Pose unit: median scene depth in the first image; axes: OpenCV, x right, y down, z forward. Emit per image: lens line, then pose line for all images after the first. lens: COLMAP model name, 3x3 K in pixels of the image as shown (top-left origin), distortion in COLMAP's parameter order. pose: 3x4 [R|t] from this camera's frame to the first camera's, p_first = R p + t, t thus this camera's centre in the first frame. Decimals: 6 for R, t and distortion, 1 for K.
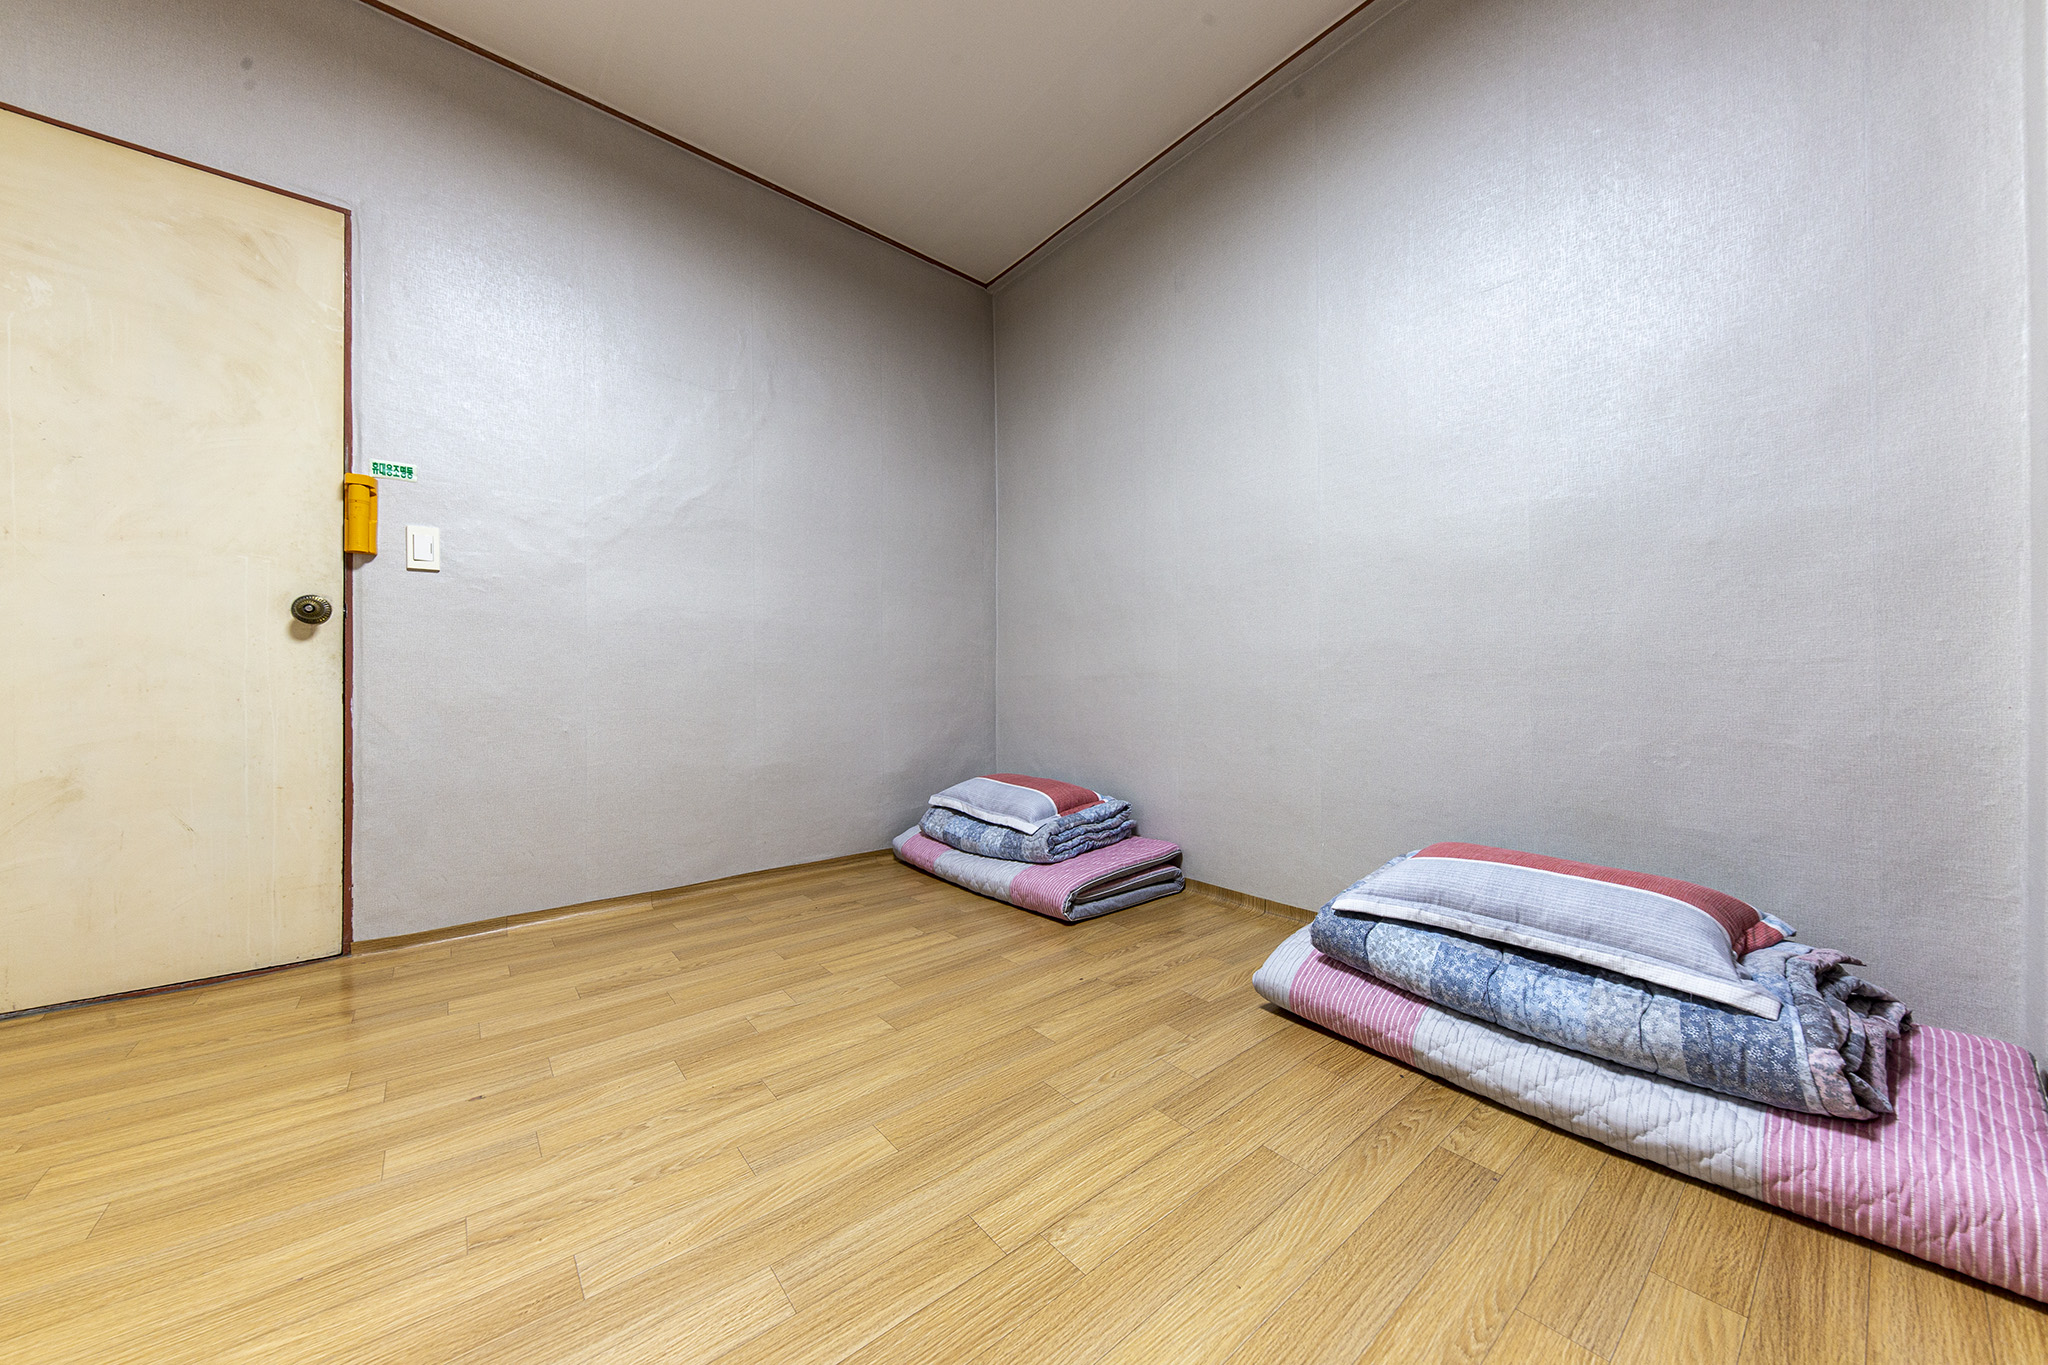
lens RADIAL K [[703.1, 0, 1024.0], [0, 703.1, 682.5], [0, 0, 1]] dist [0.027738, -0.009813]
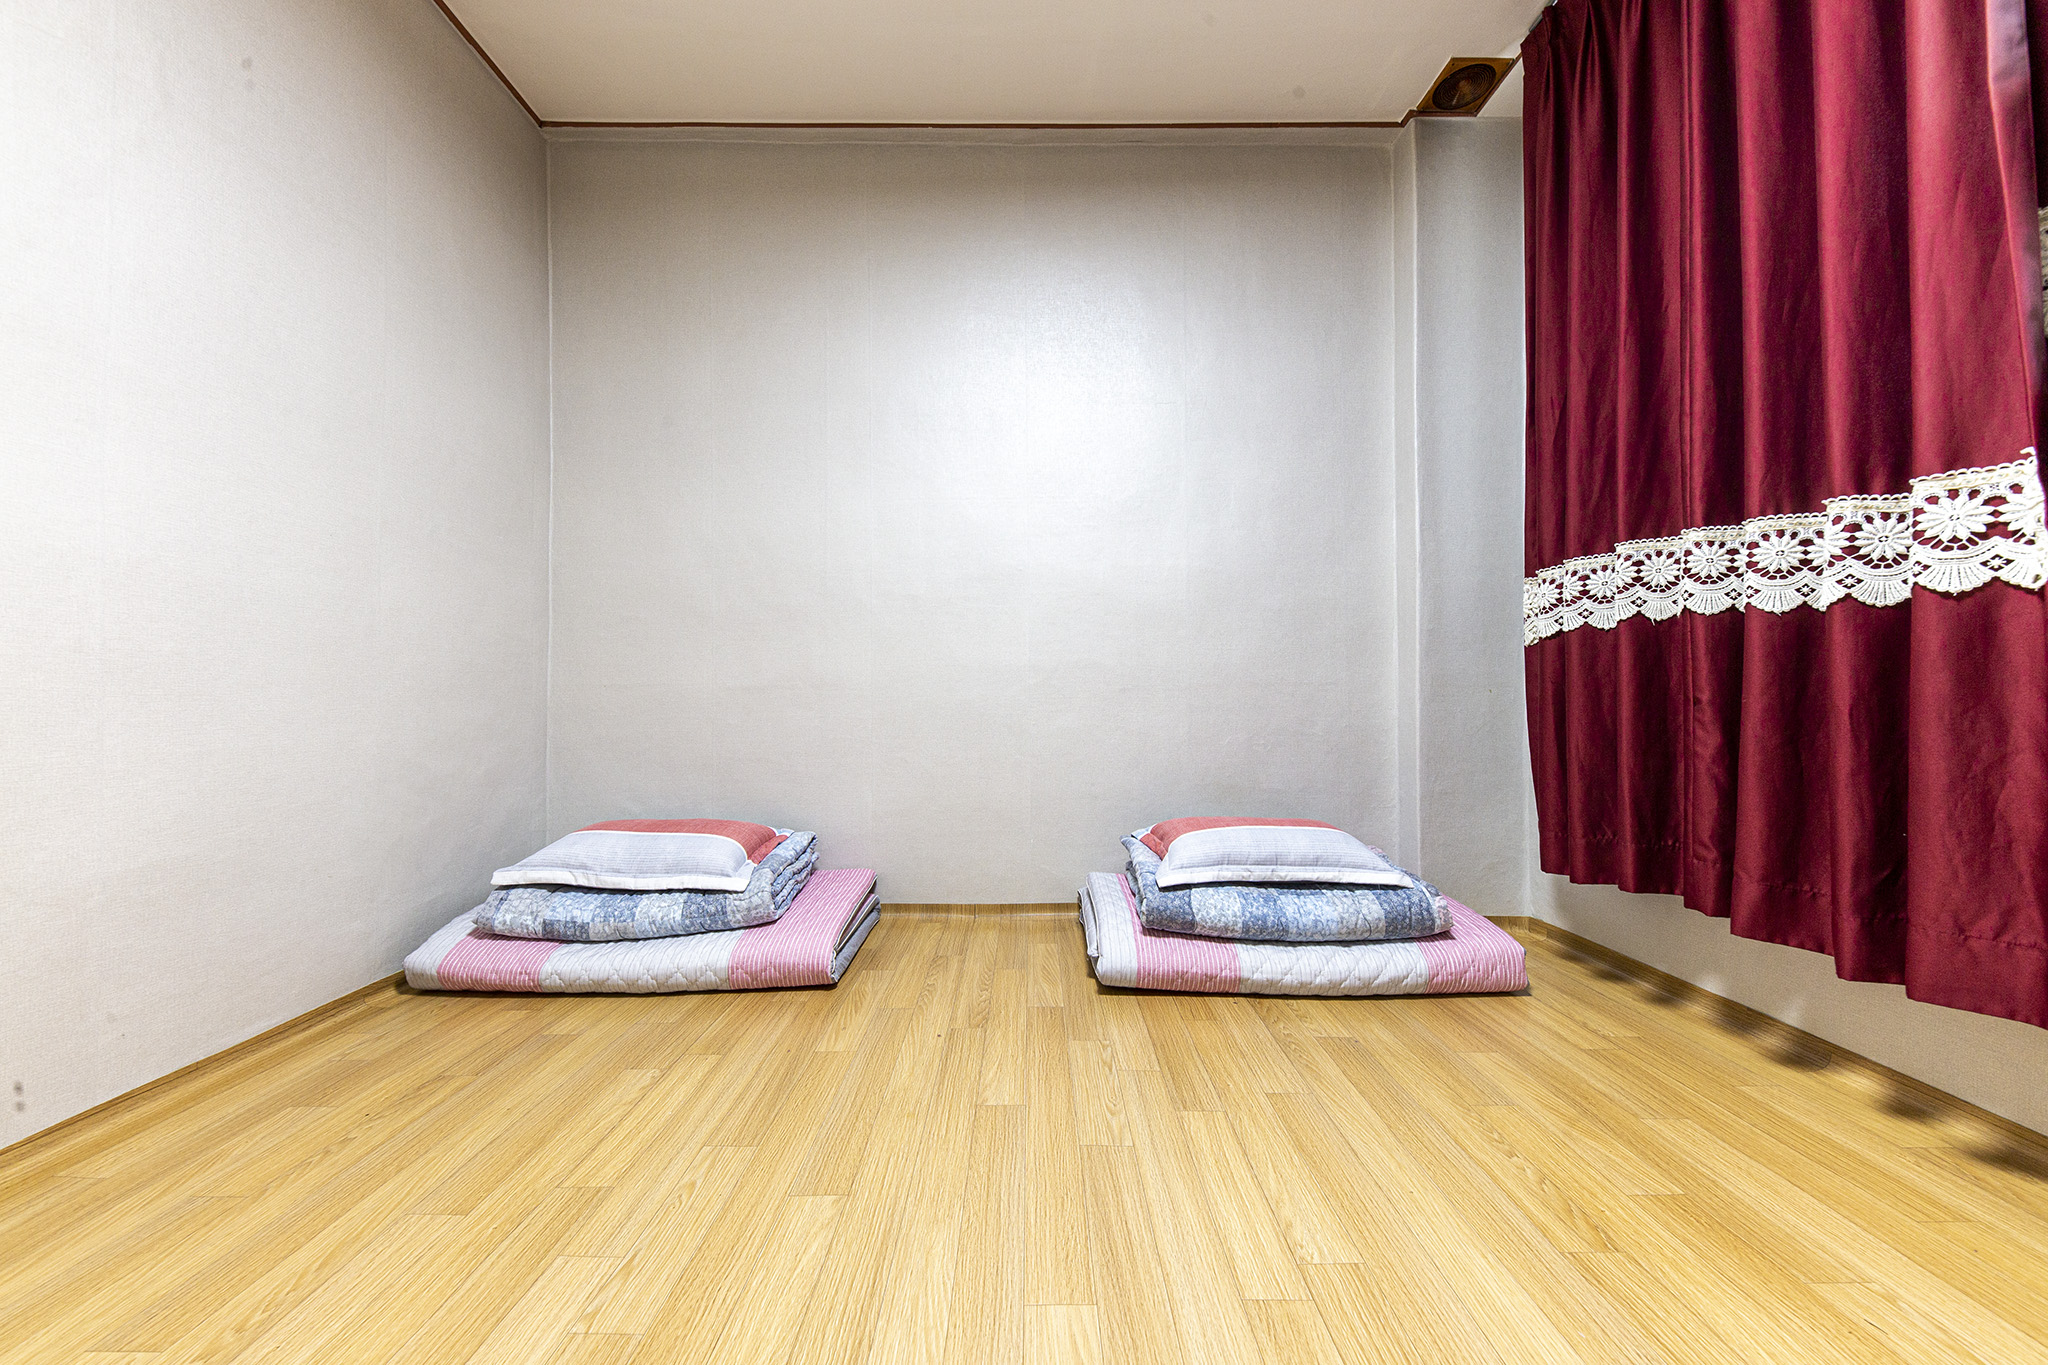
lens RADIAL K [[703.1, 0, 1024.0], [0, 703.1, 682.5], [0, 0, 1]] dist [0.027738, -0.009813]
pose [[0.636732, 0.017145, 0.770895, -0.629630], [-0.003518, 0.999807, -0.019330, 0.001642], [-0.771077, 0.009596, 0.636669, 0.425669]]
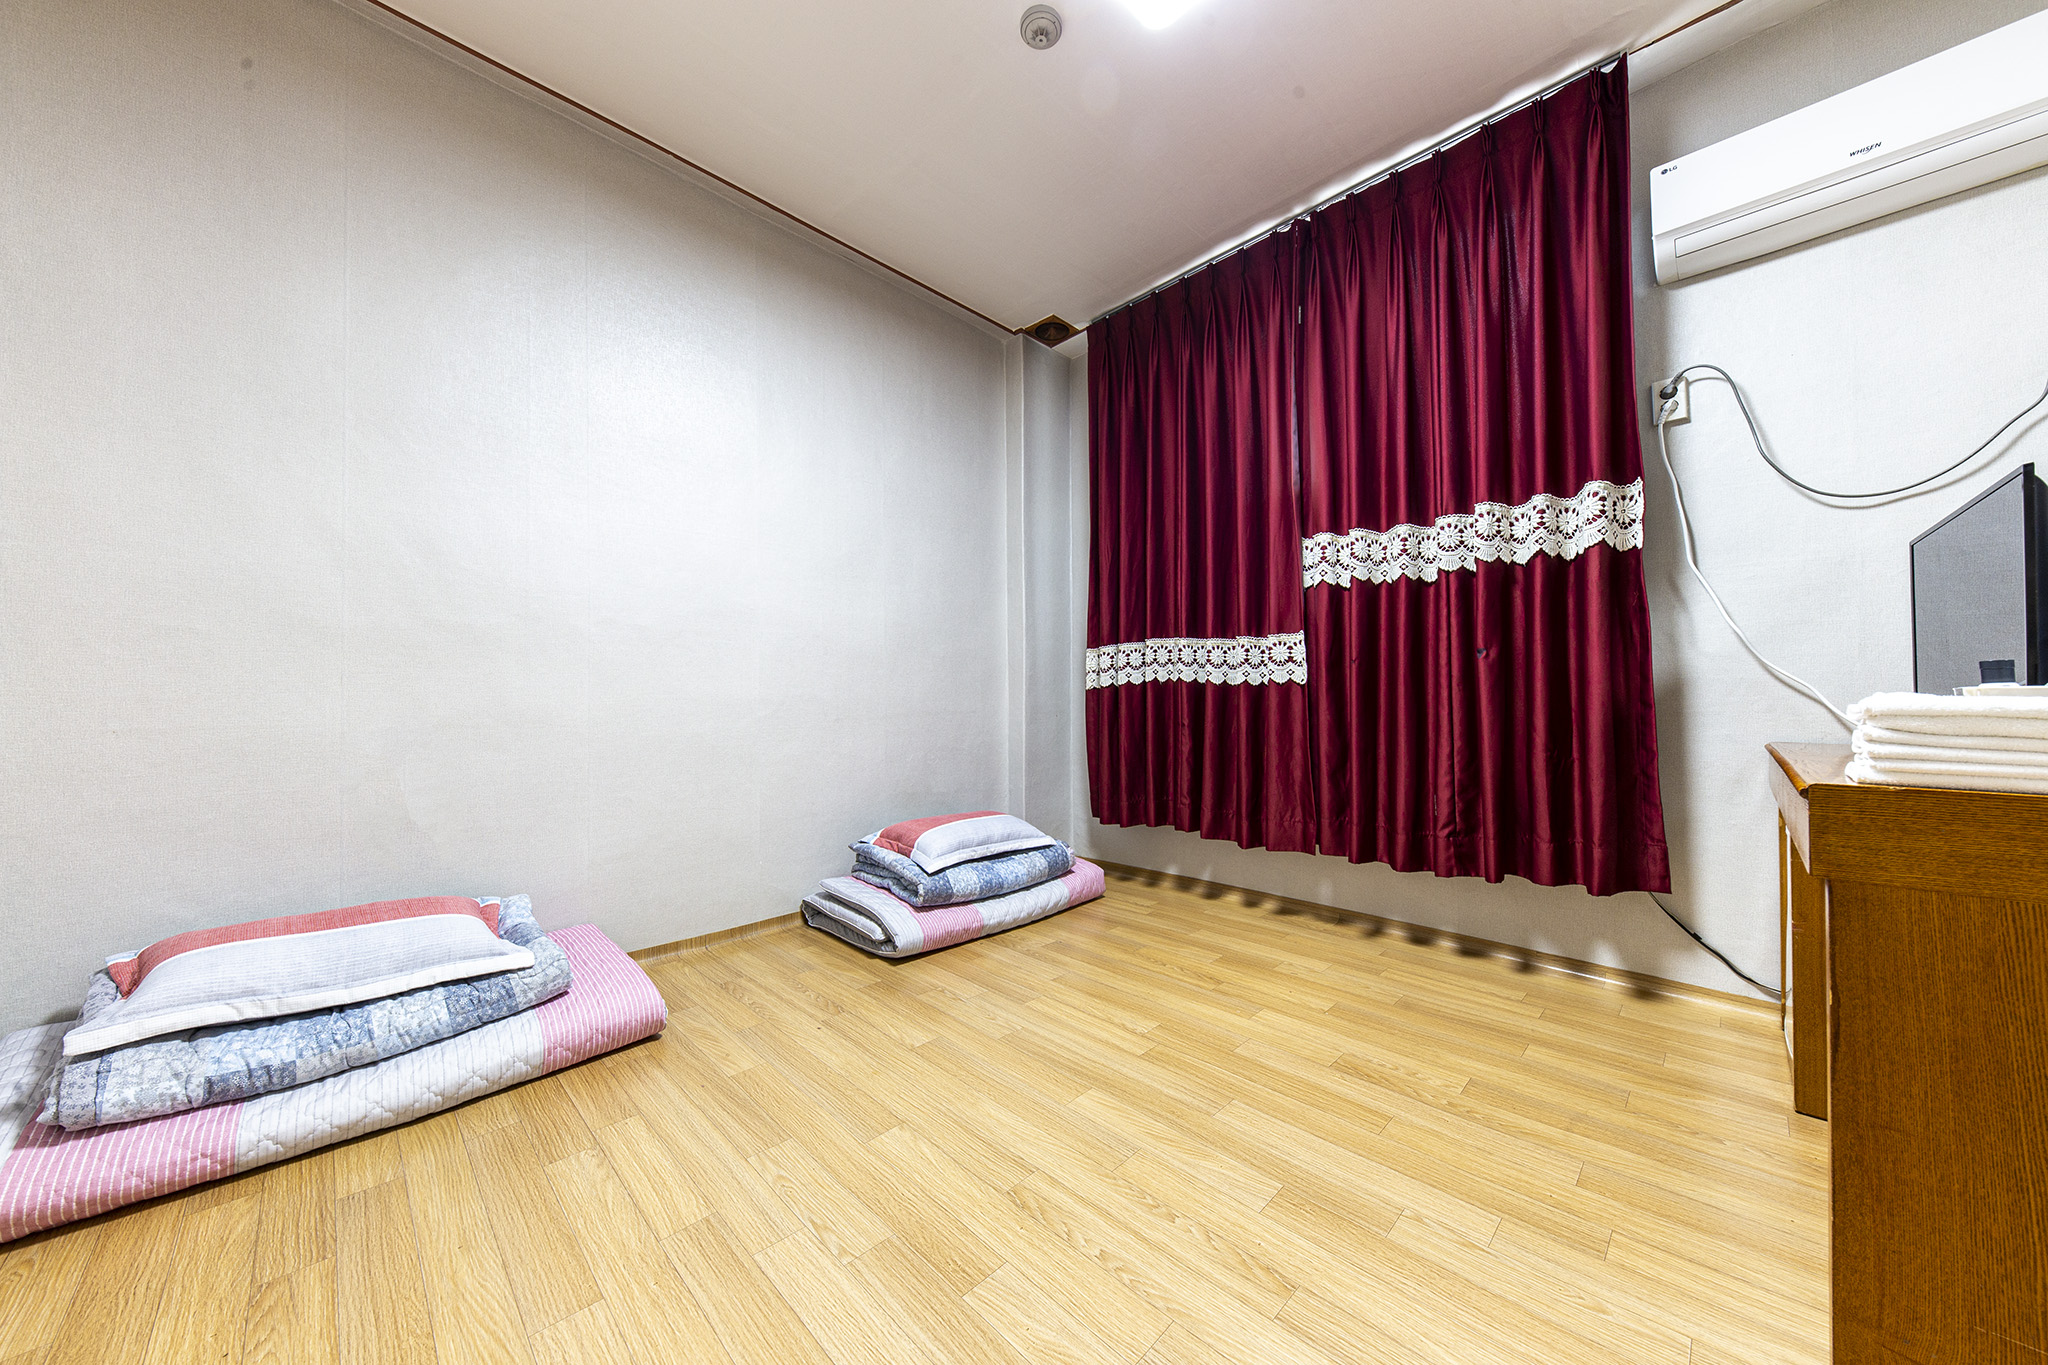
lens RADIAL K [[703.1, 0, 1024.0], [0, 703.1, 682.5], [0, 0, 1]] dist [0.027738, -0.009813]
pose [[-0.097143, 0.029741, 0.994826, -1.155465], [0.002268, 0.999557, -0.029661, -0.054348], [-0.995268, -0.000625, -0.097167, 0.953997]]
